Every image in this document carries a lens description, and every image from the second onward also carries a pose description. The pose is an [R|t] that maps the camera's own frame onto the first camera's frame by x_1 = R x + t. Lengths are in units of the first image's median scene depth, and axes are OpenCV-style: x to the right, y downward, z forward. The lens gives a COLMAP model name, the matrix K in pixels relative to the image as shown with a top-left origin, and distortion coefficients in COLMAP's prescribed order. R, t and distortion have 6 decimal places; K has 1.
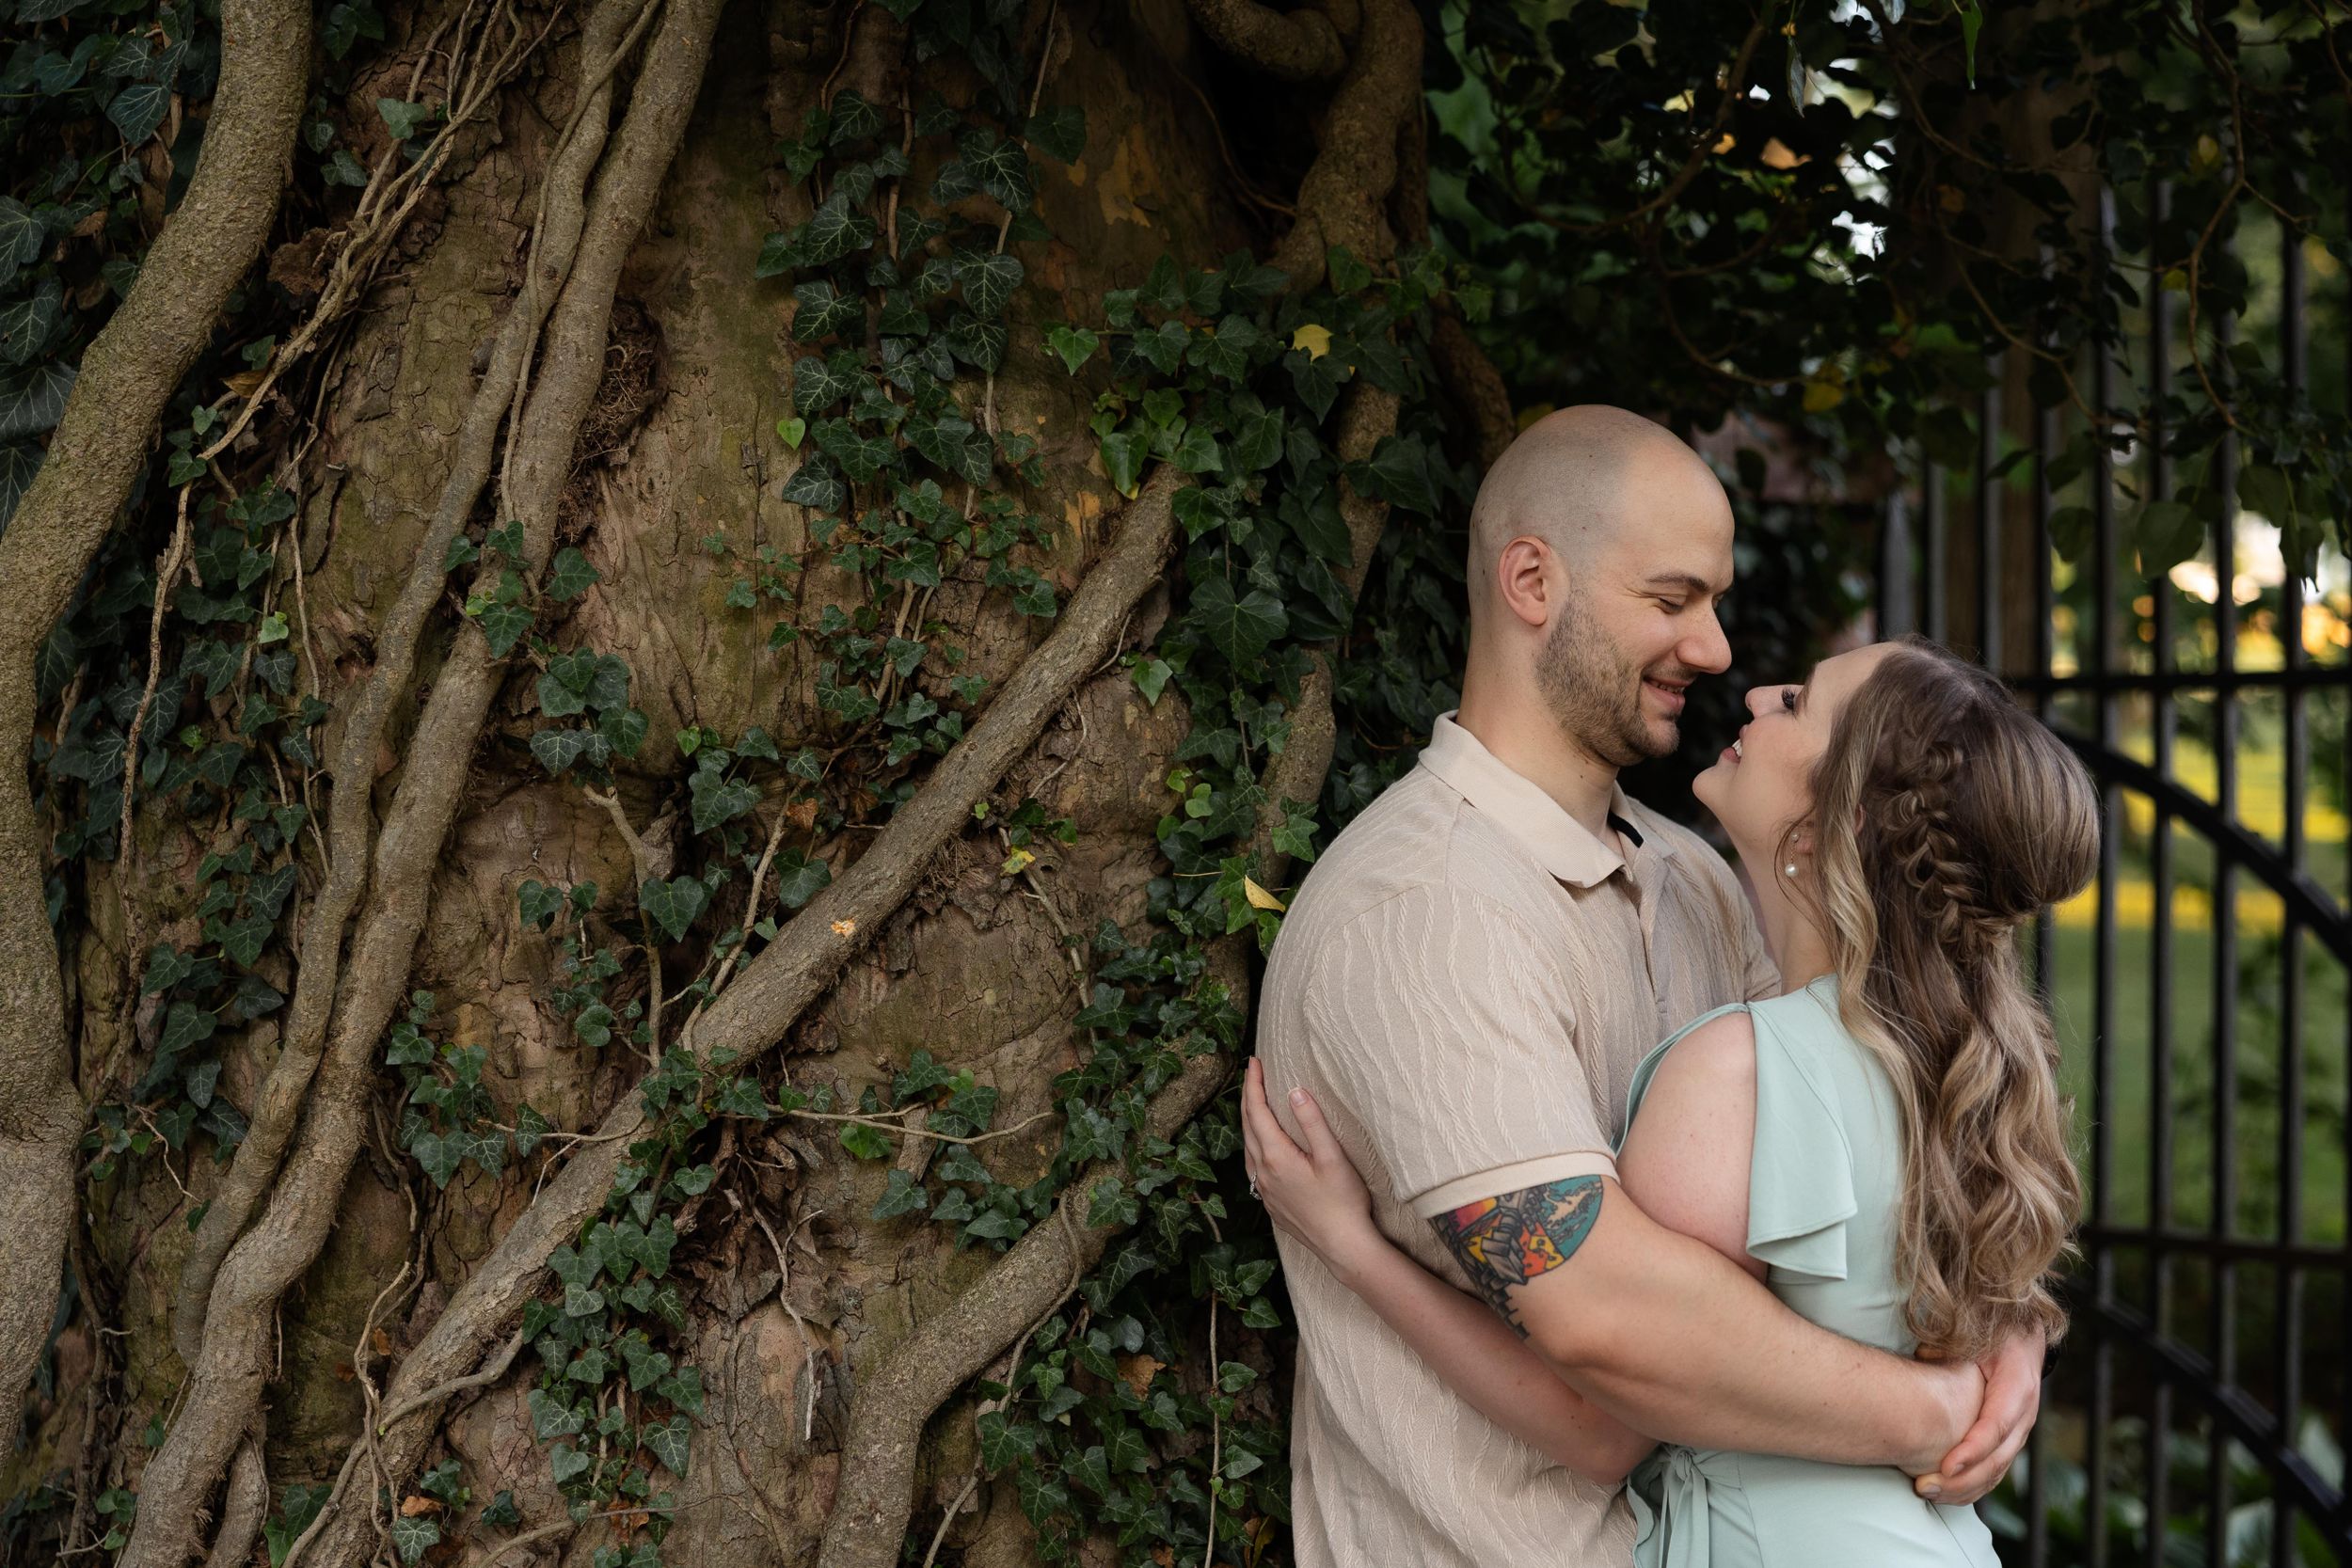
lens RADIAL K [[4019.9, 0, 1176.0], [0, 4019.9, 784.0], [0, 0, 1]] dist [-0.032889, -0.128901]
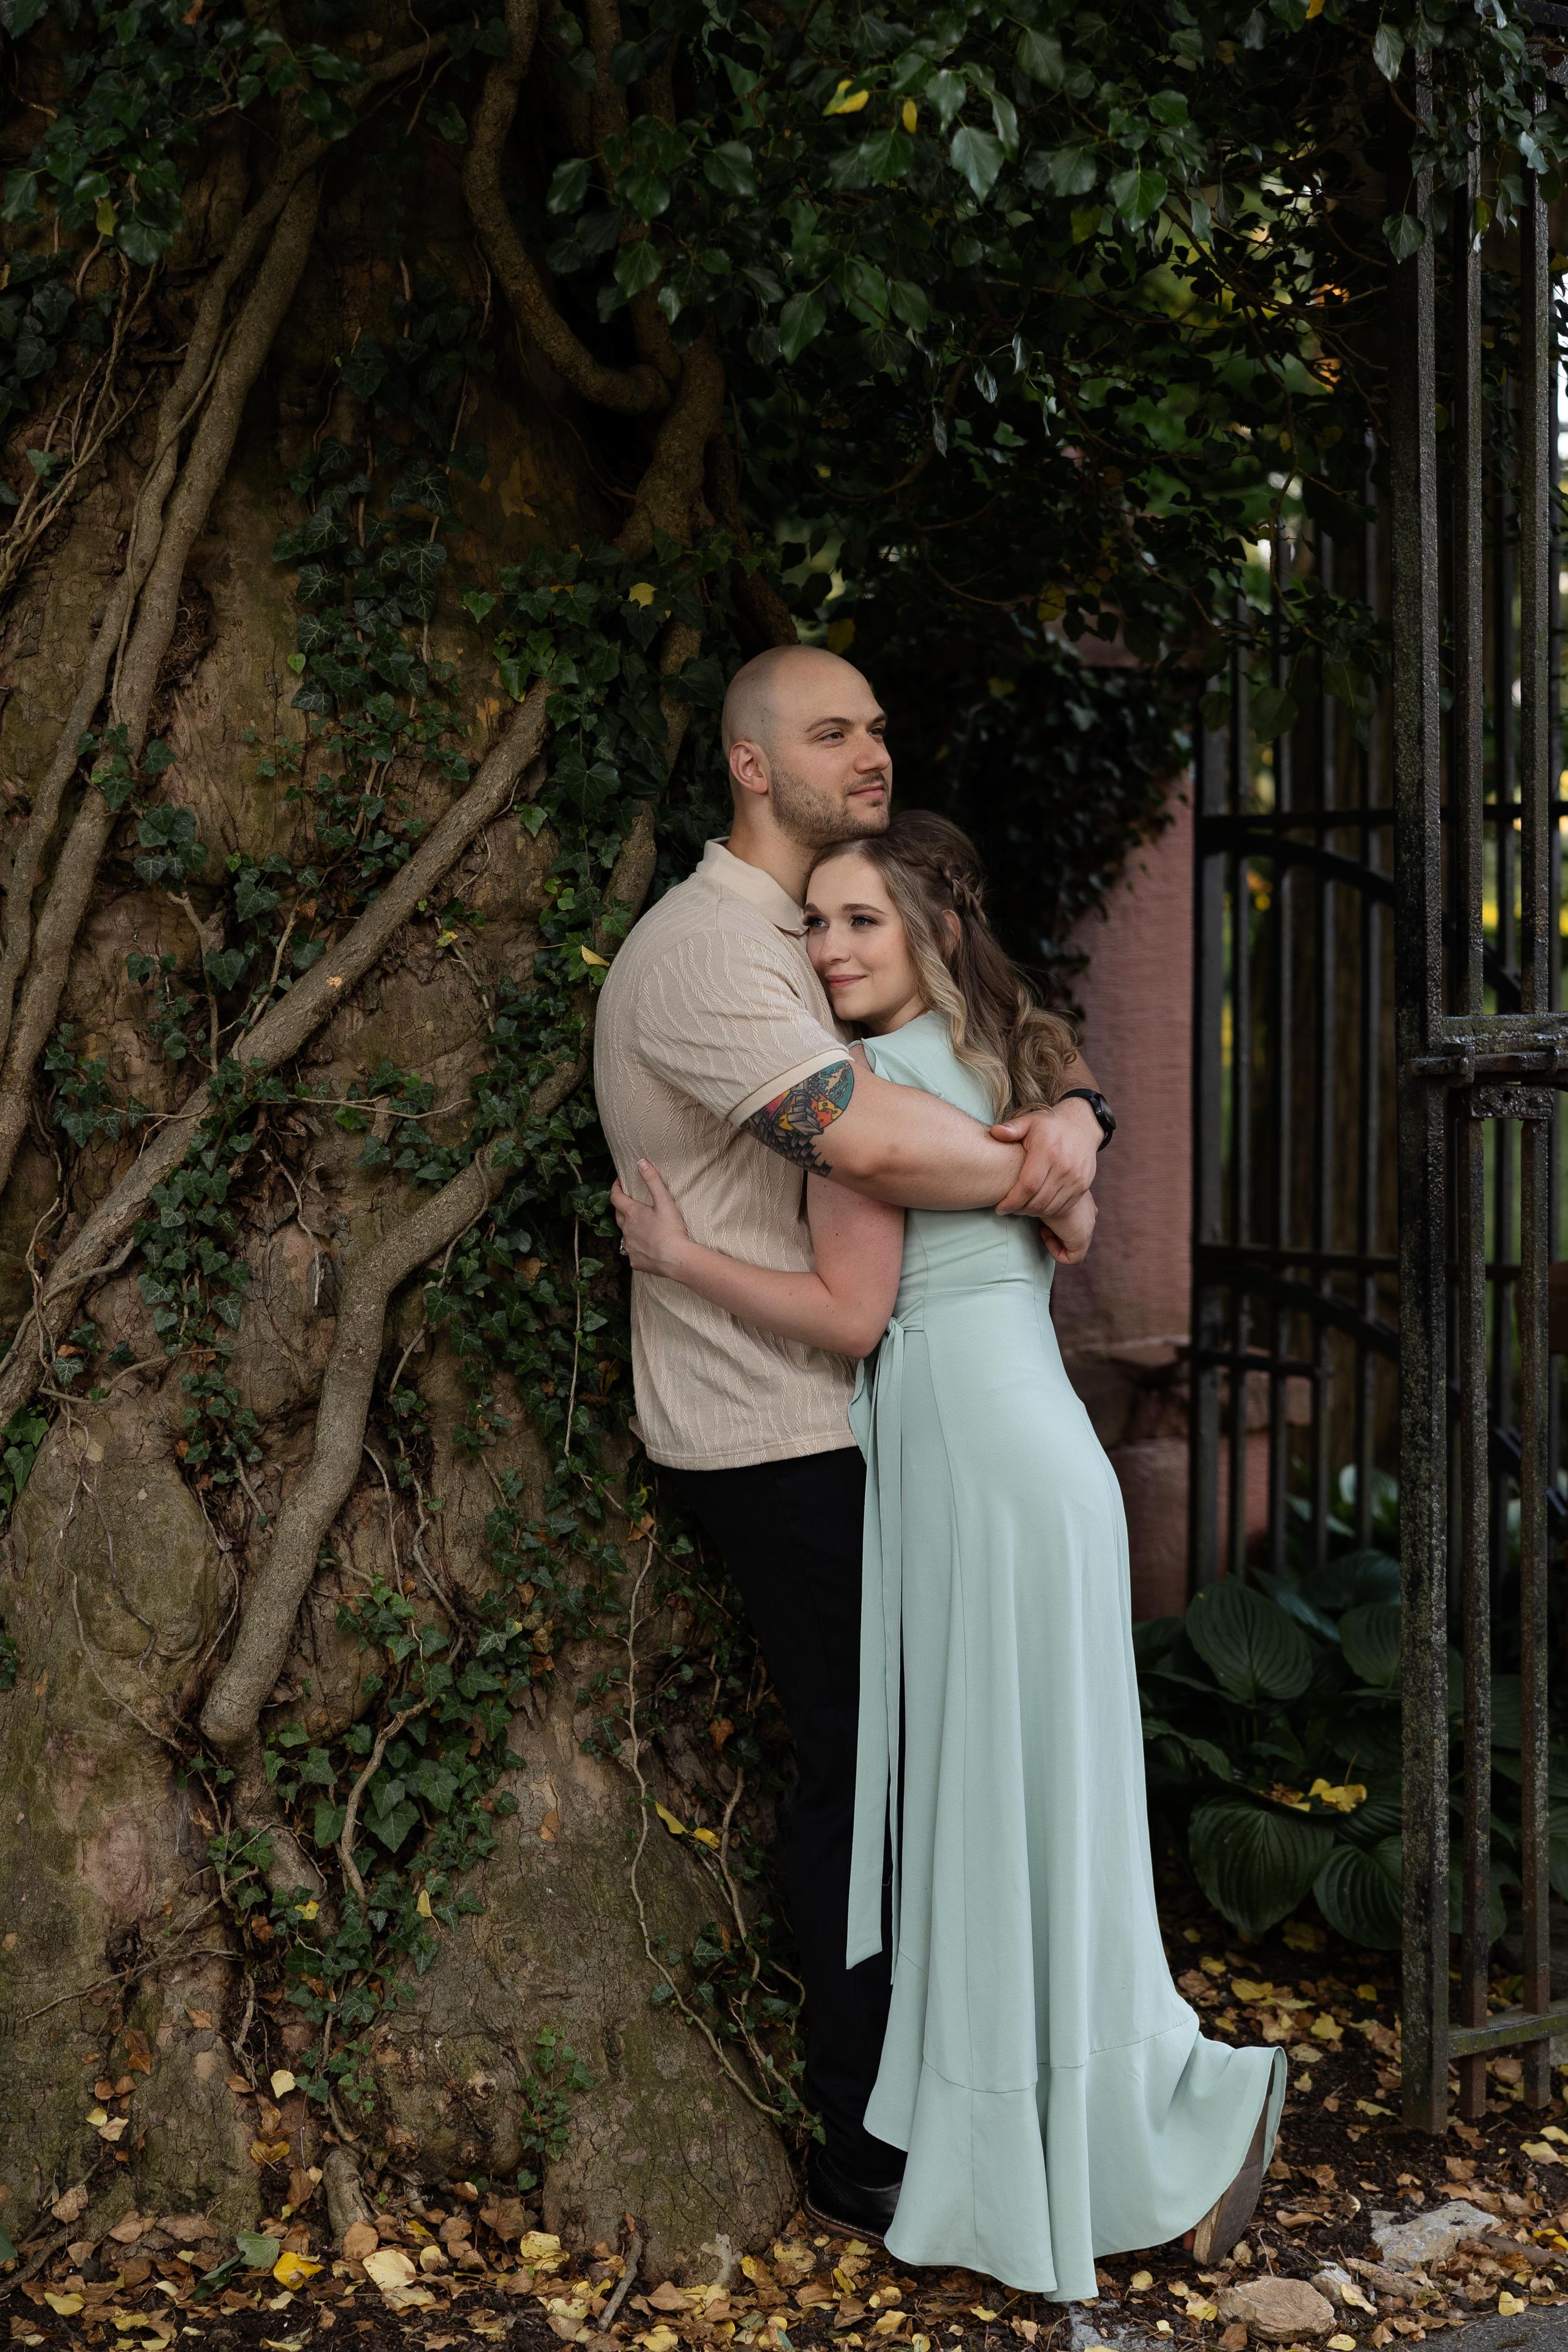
lens RADIAL K [[4881.4, 0, 852.3], [0, 4881.4, 1178.7], [0, 0, 1]] dist [-0.021477, -0.330962]
pose [[0.999859, -0.009831, 0.013607, 0.091436], [0.009190, 0.998881, 0.046400, 0.026148], [-0.014048, -0.046268, 0.998830, -0.895988]]
